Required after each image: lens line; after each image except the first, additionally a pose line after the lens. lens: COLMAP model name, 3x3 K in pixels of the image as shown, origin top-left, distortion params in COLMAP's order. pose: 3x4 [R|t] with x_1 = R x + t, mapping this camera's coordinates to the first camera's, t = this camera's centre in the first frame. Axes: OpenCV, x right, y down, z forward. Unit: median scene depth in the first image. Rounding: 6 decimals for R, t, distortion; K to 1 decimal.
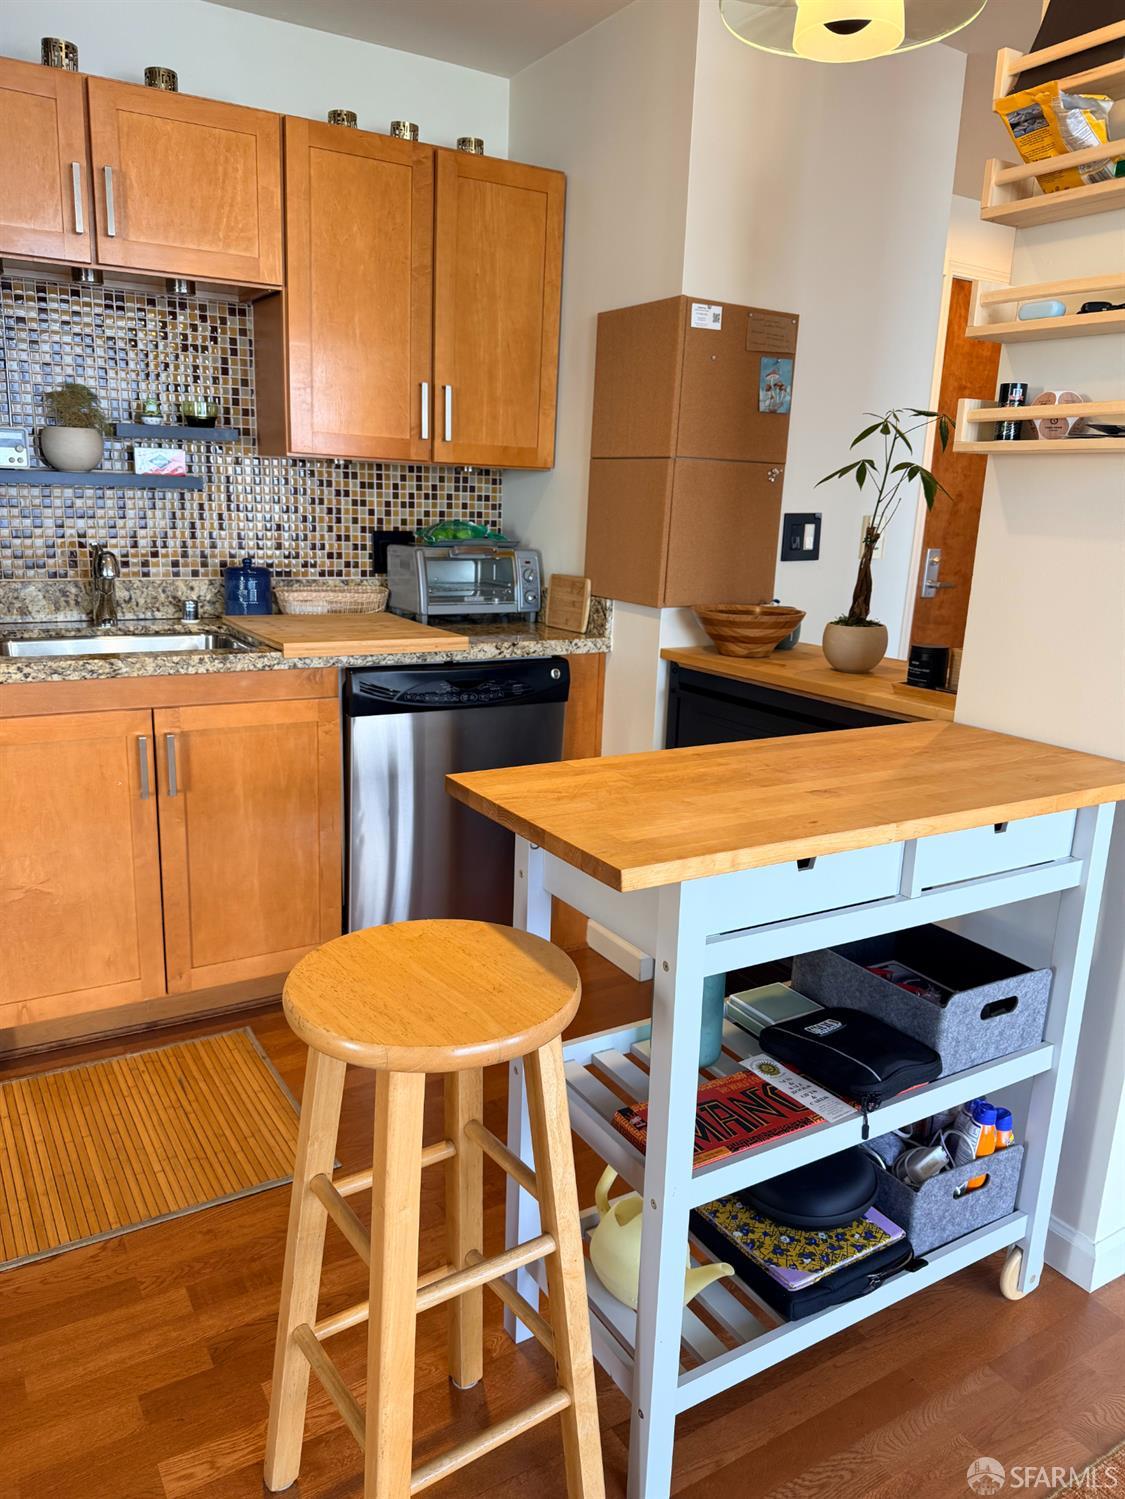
lens RADIAL K [[1082.1, 0, 562.5], [0, 1082.1, 749.5], [0, 0, 1]] dist [-0.019160, -0.004039]
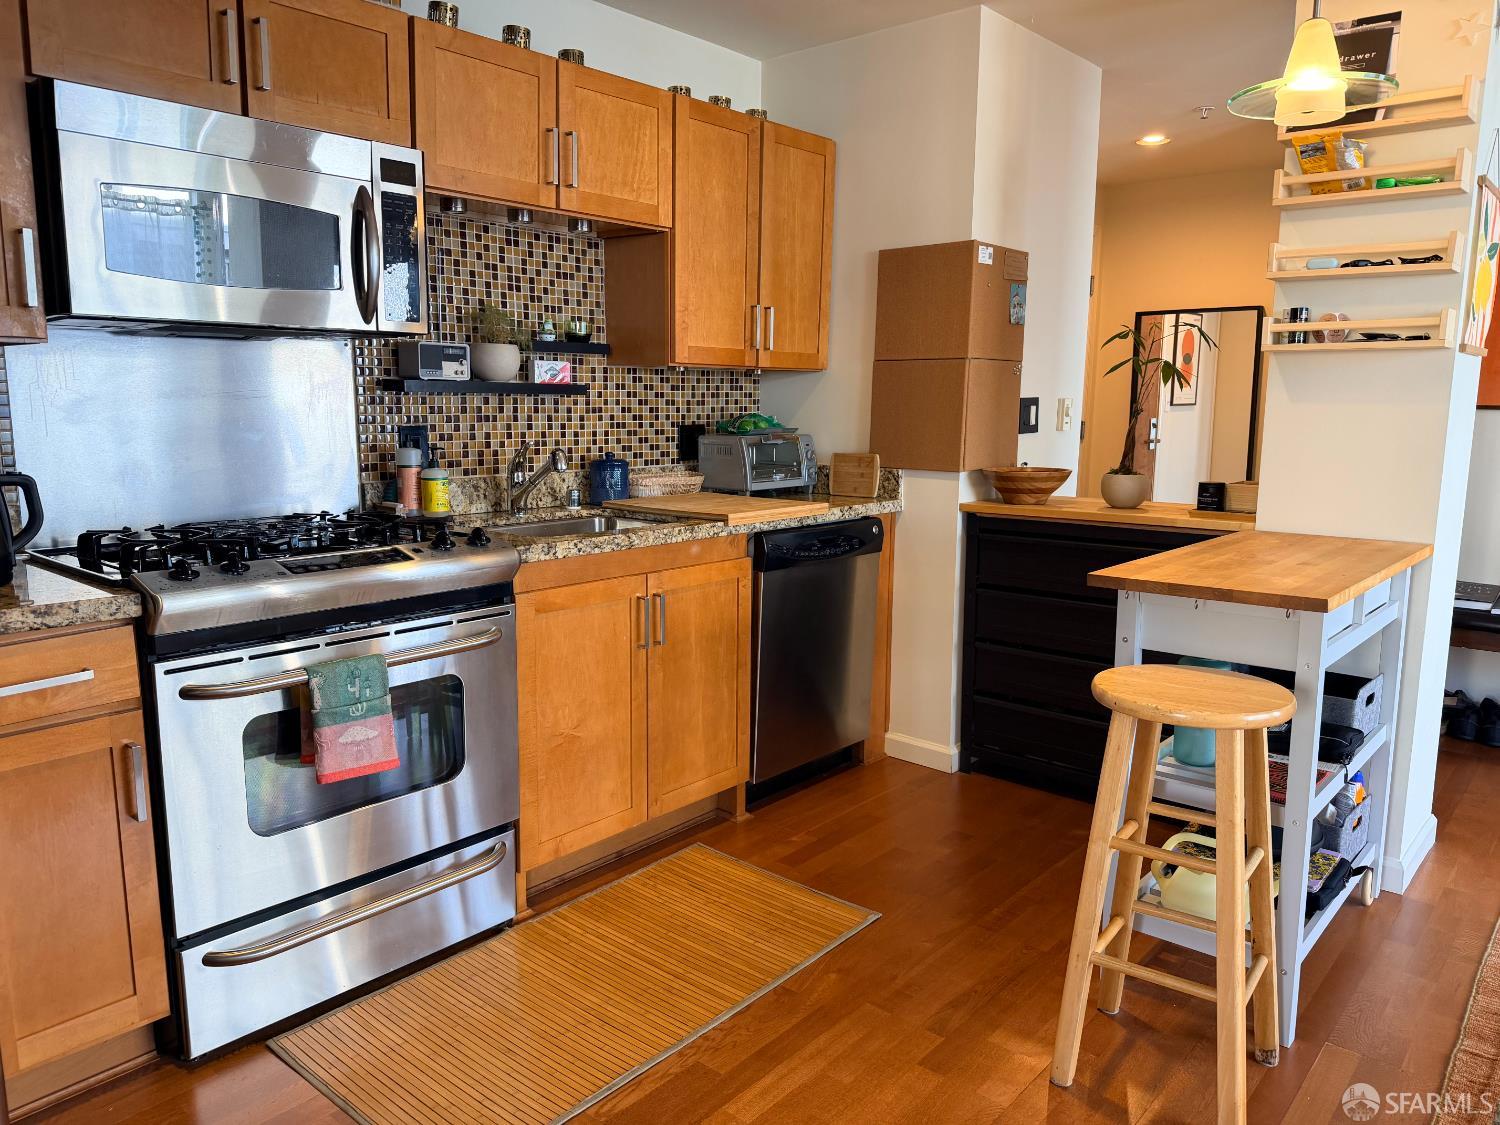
lens RADIAL K [[1047.1, 0, 750.0], [0, 1047.1, 562.5], [0, 0, 1]] dist [0.070389, -0.131146]
pose [[0.953060, -0.079505, 0.292156, -0.520796], [0.098940, 0.993716, -0.052337, 0.019165], [-0.286159, 0.078786, 0.954938, -0.134675]]
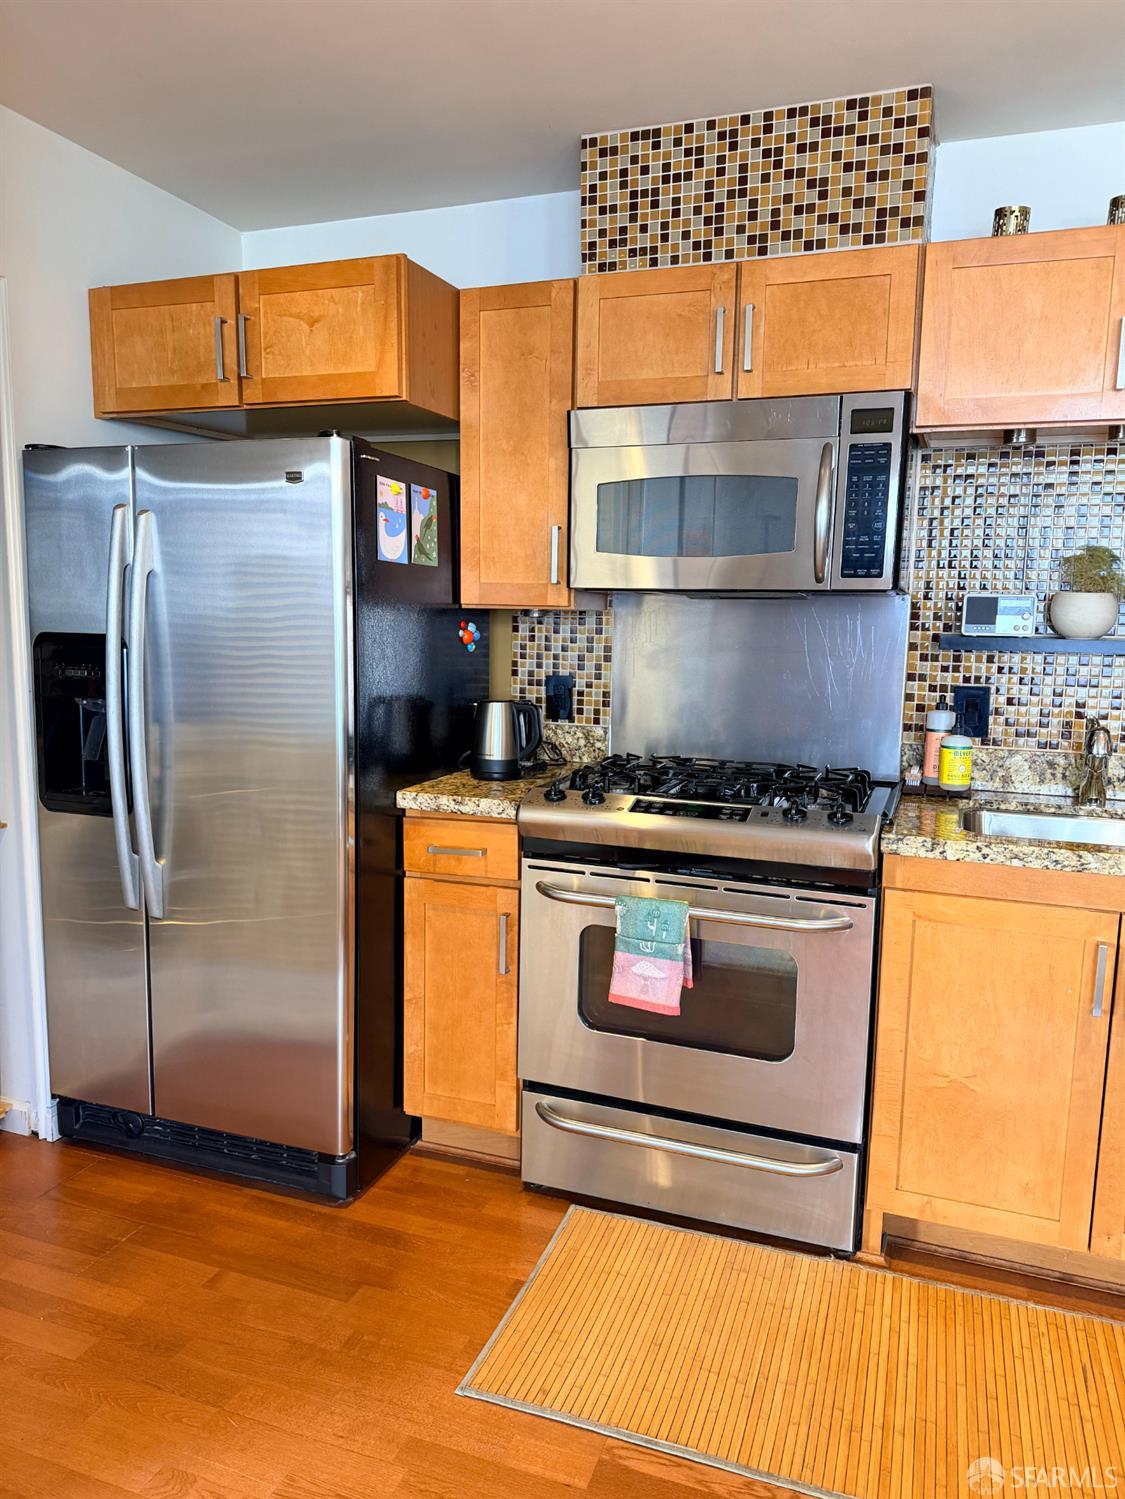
lens RADIAL K [[1062.1, 0, 562.5], [0, 1062.1, 749.5], [0, 0, 1]] dist [0.001891, -0.003919]
pose [[0.618844, 0.077602, -0.781671, -0.003910], [-0.175058, 0.983707, -0.040933, -0.046481], [0.765759, 0.162168, 0.622346, 0.095688]]
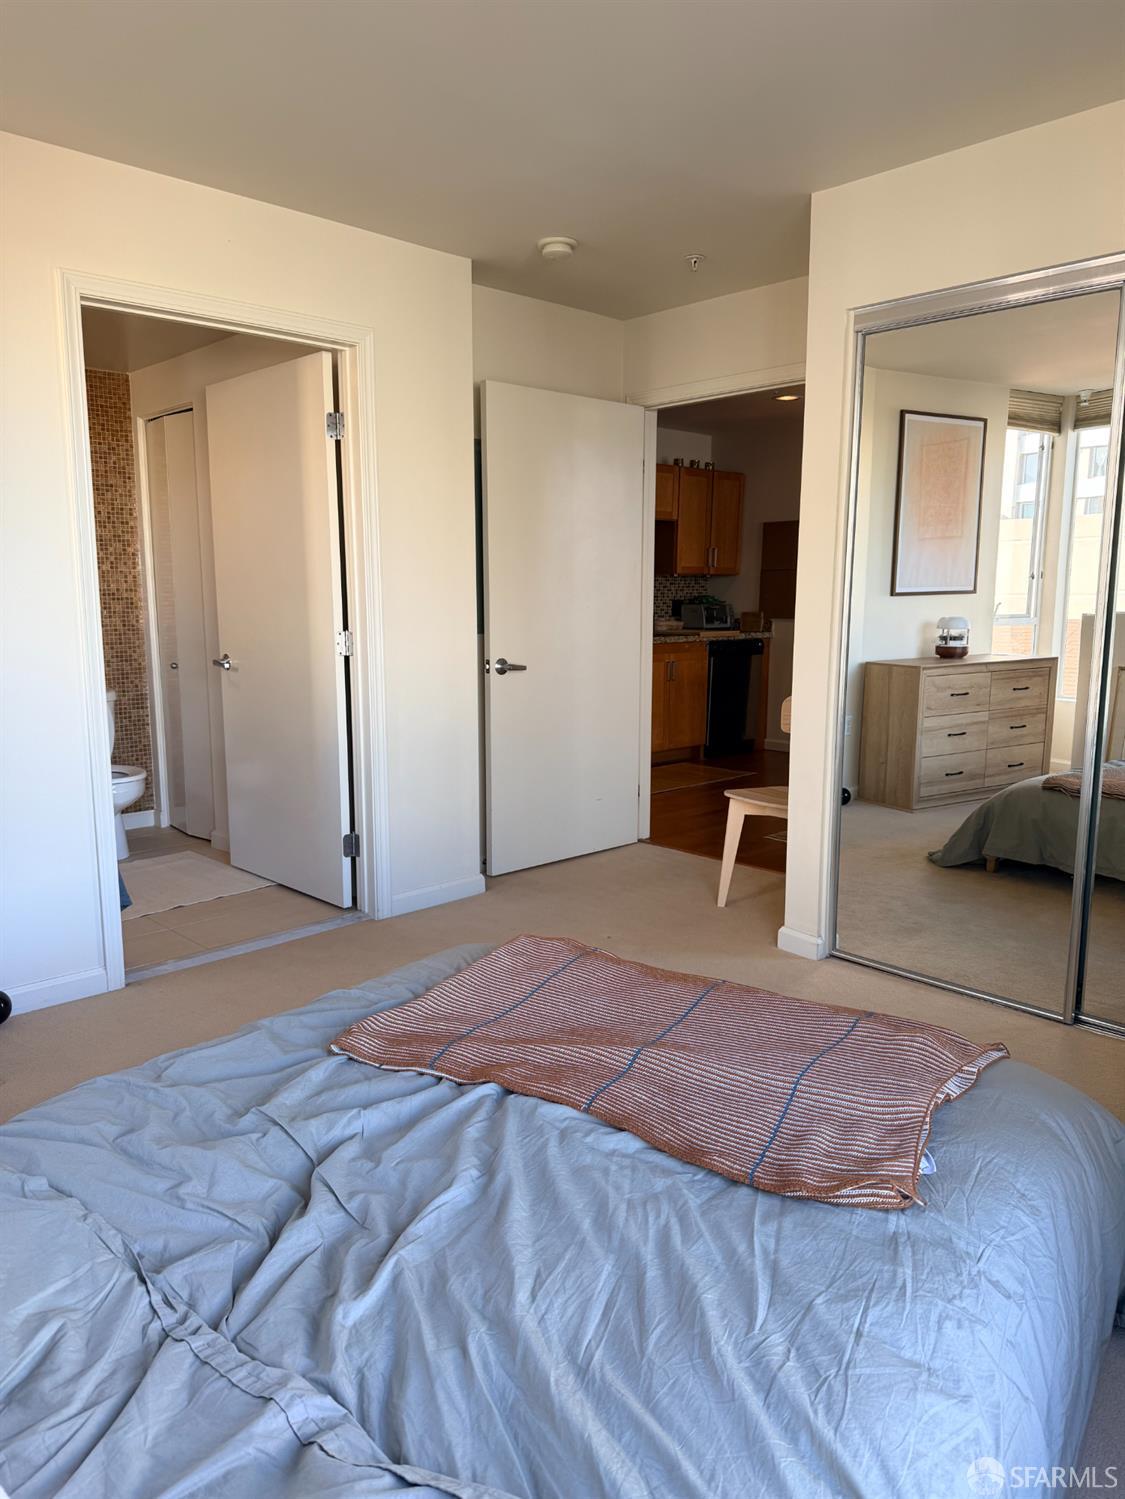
lens RADIAL K [[1047.0, 0, 562.5], [0, 1047.0, 749.5], [0, 0, 1]] dist [0.155585, -0.294381]
pose [[0.976314, -0.071842, 0.204082, -1.155989], [0.086888, 0.994047, -0.065740, 0.362433], [-0.198144, 0.081915, 0.976744, -1.692235]]
